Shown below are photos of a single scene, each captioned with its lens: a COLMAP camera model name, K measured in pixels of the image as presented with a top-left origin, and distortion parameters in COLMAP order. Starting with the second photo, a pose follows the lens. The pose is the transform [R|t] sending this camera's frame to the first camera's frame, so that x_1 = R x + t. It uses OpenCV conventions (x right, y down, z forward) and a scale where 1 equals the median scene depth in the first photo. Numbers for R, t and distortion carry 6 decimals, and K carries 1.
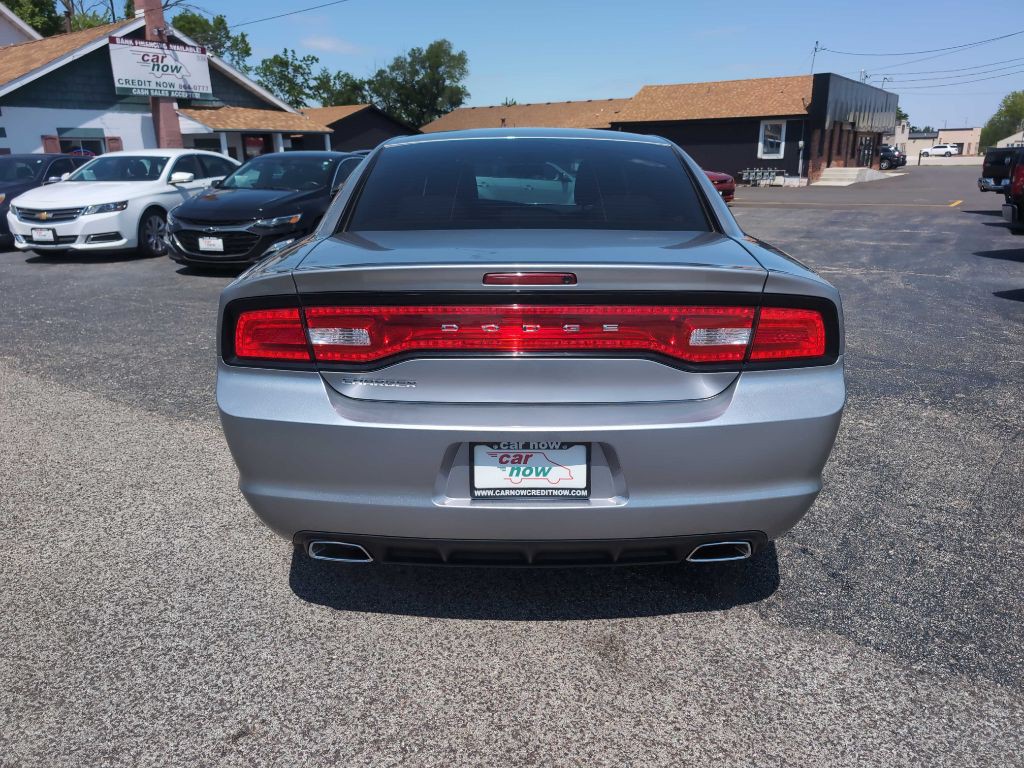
lens RADIAL K [[735.2, 0, 520.5], [0, 735.2, 386.7], [0, 0, 1]] dist [0.018109, -0.011873]
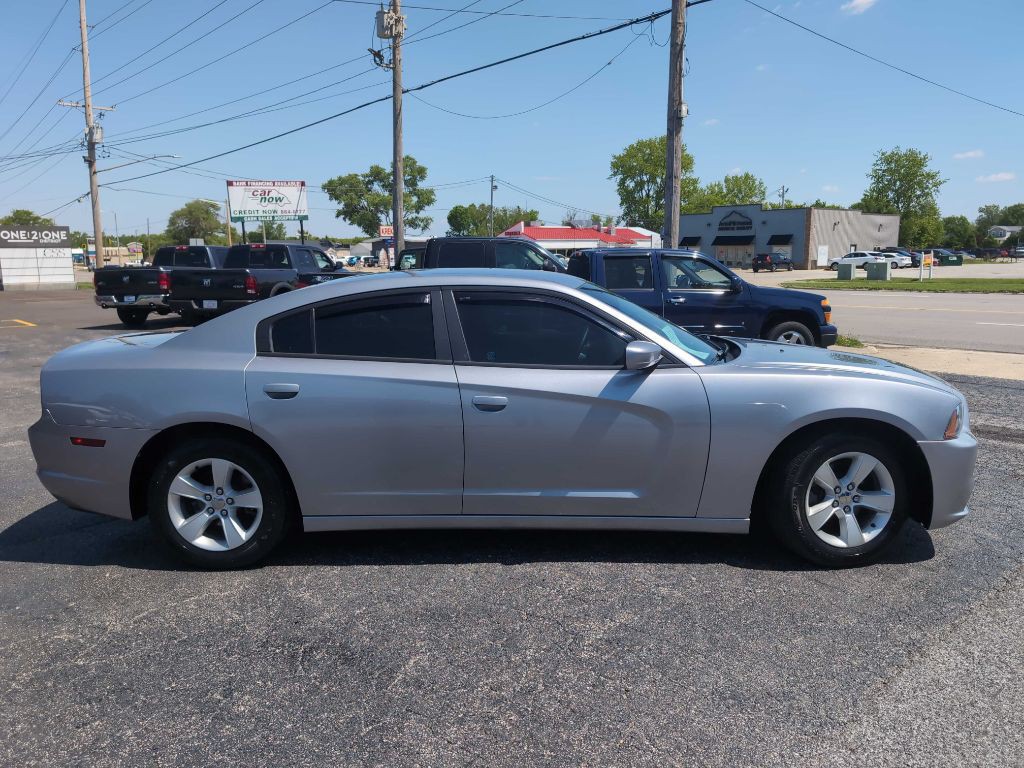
lens RADIAL K [[735.2, 0, 509.4], [0, 735.2, 377.0], [0, 0, 1]] dist [0.018109, -0.011873]
pose [[0.243920, -0.150665, 0.958020, -0.881631], [0.300527, 0.950972, 0.073040, -0.303076], [-0.922056, 0.270095, 0.277240, 0.851535]]
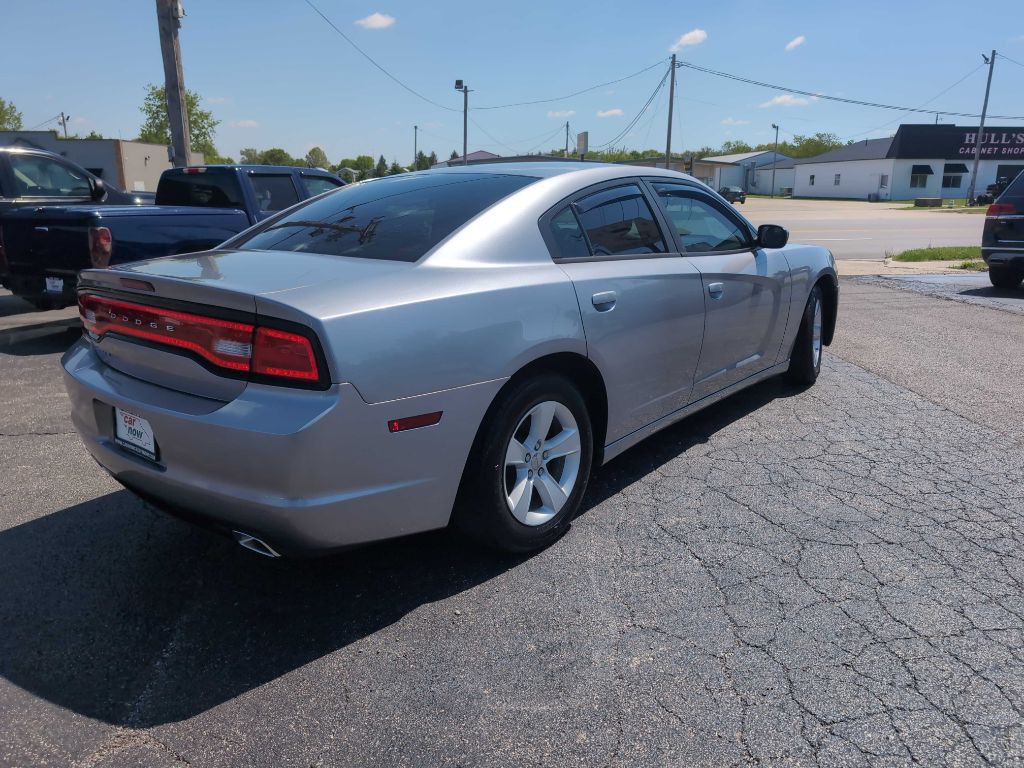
lens RADIAL K [[735.2, 0, 524.3], [0, 735.2, 366.6], [0, 0, 1]] dist [0.018109, -0.011873]
pose [[-0.624669, -0.170486, 0.762052, -0.643385], [0.245895, 0.883287, 0.399174, -0.533345], [-0.741164, 0.436736, -0.509841, 1.724228]]
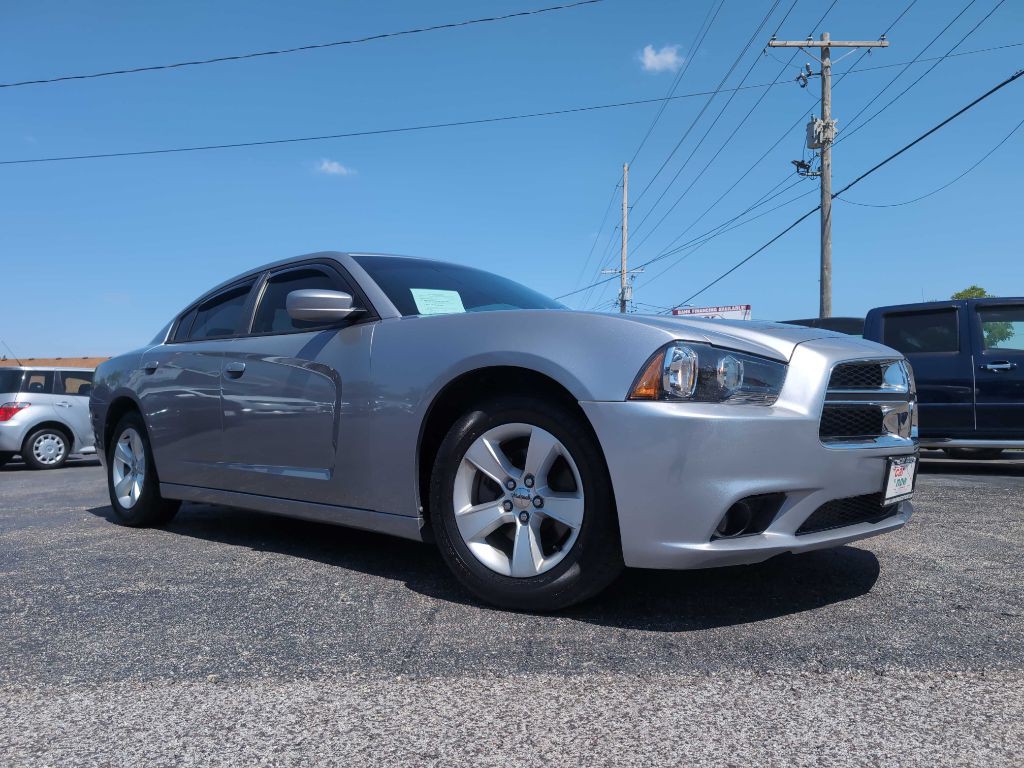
lens RADIAL K [[735.2, 0, 517.8], [0, 735.2, 389.3], [0, 0, 1]] dist [0.018109, -0.011873]
pose [[0.817980, 0.014128, 0.575073, -0.332609], [0.182317, 0.941794, -0.282463, 0.070617], [-0.545591, 0.335895, 0.767793, 0.343093]]
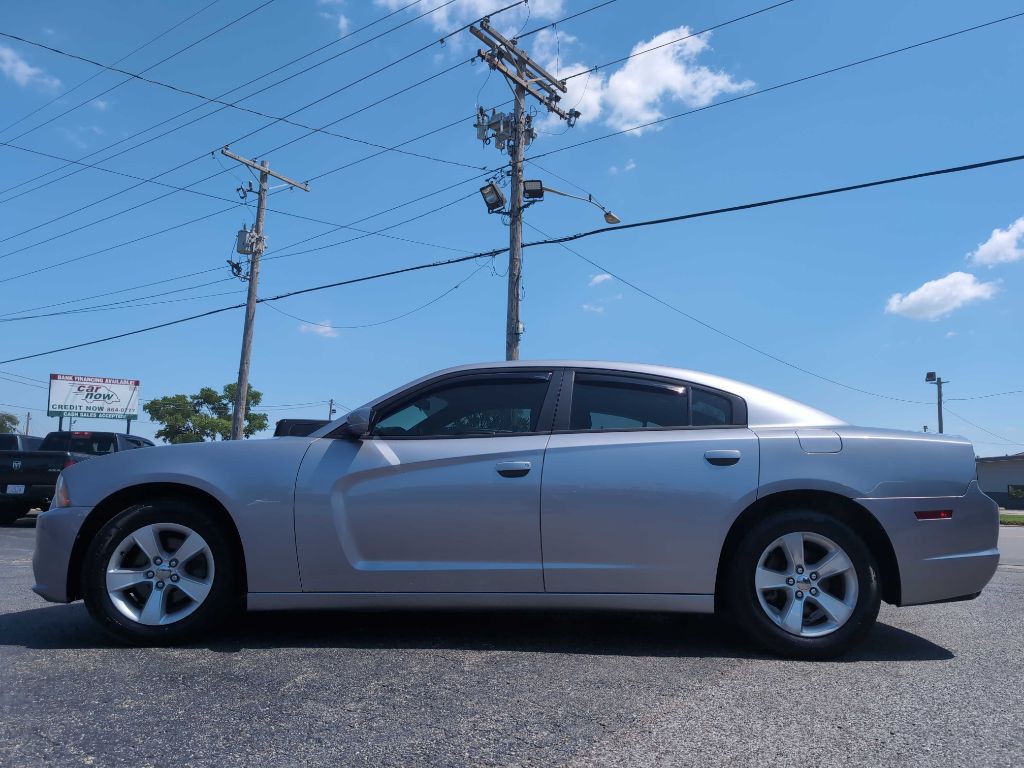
lens RADIAL K [[735.2, 0, 515.6], [0, 735.2, 378.2], [0, 0, 1]] dist [0.018109, -0.011873]
pose [[0.014264, 0.162140, 0.986665, -1.012524], [0.283767, 0.945537, -0.159483, -0.139395], [-0.958787, 0.282258, -0.032523, 0.936913]]
